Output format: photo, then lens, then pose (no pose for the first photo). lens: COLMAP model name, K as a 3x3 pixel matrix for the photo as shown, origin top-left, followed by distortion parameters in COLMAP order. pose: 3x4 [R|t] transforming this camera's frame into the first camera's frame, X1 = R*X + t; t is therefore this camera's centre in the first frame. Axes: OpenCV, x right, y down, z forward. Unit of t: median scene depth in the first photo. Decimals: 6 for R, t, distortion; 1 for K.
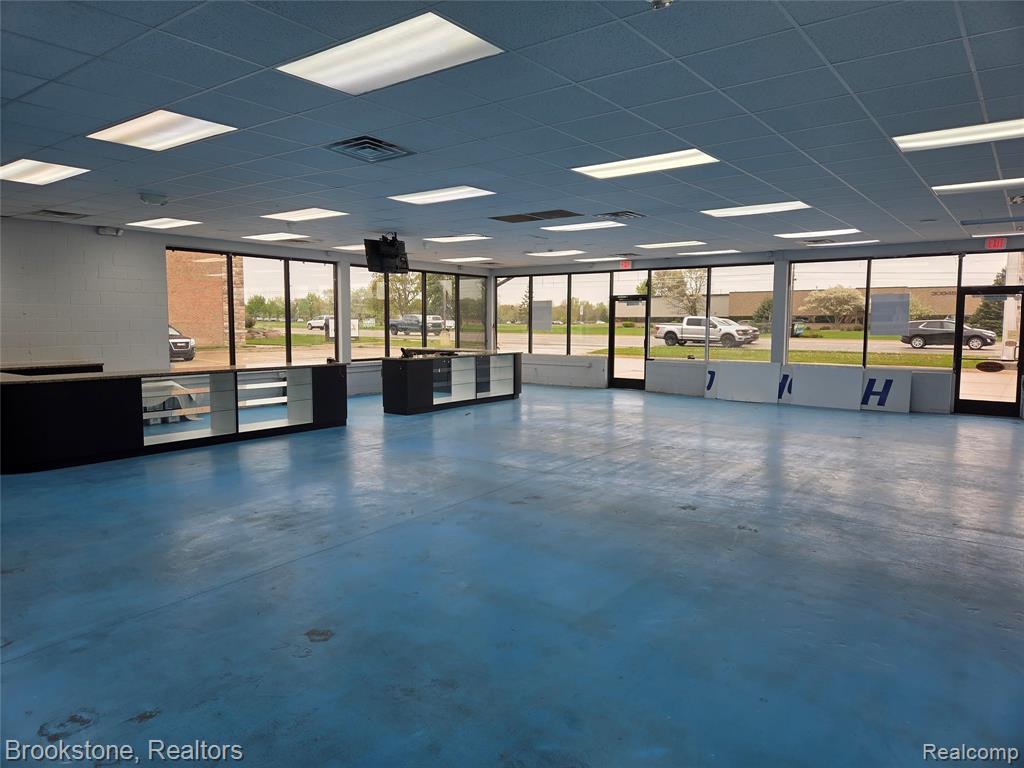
lens RADIAL K [[686.9, 0, 510.2], [0, 686.9, 380.7], [0, 0, 1]] dist [0.073079, -0.062425]
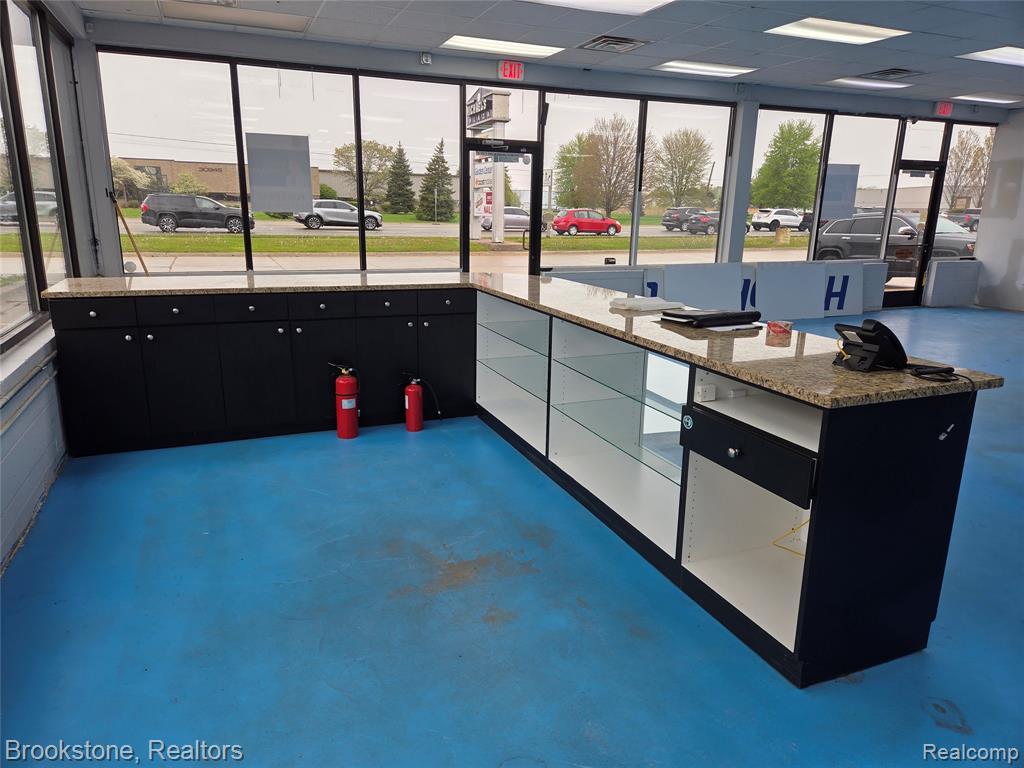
lens RADIAL K [[686.9, 0, 510.2], [0, 686.9, 380.7], [0, 0, 1]] dist [0.073079, -0.062425]
pose [[0.504454, -0.206666, 0.838341, -0.287724], [0.061061, 0.977041, 0.204116, -0.058578], [-0.861277, -0.051777, 0.505492, 0.763388]]
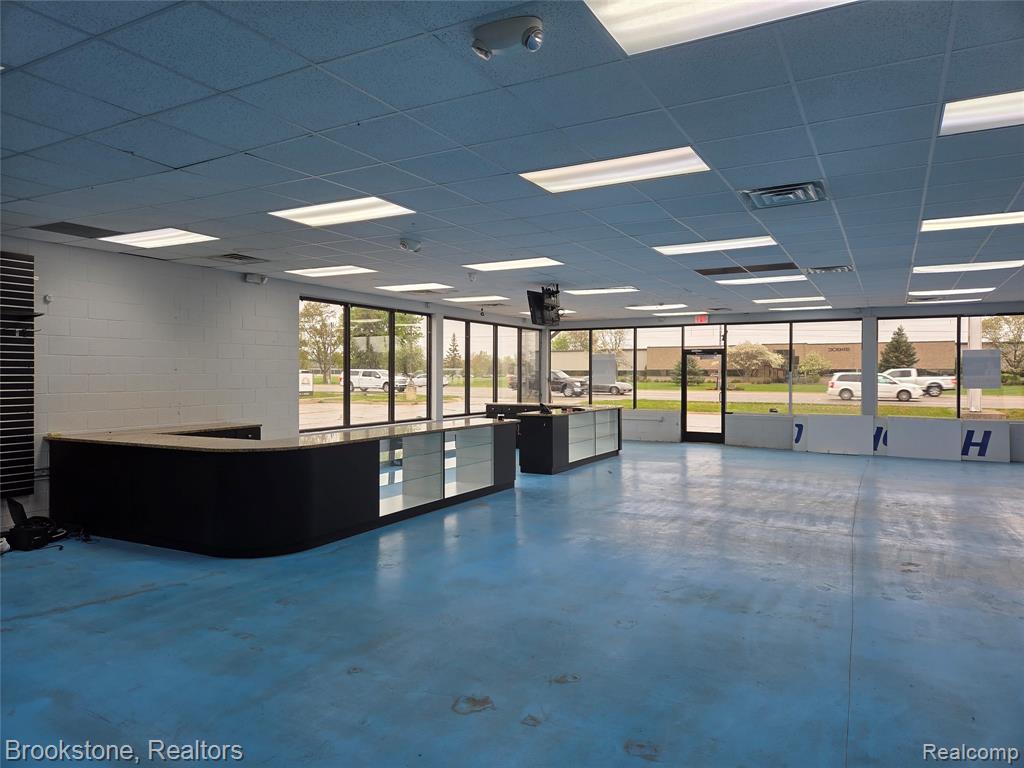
lens RADIAL K [[686.9, 0, 510.2], [0, 686.9, 380.7], [0, 0, 1]] dist [0.073079, -0.062425]
pose [[0.989390, -0.003340, 0.145249, -0.262914], [0.014573, 0.996975, -0.076346, -0.005631], [-0.144555, 0.077652, 0.986445, 0.050831]]
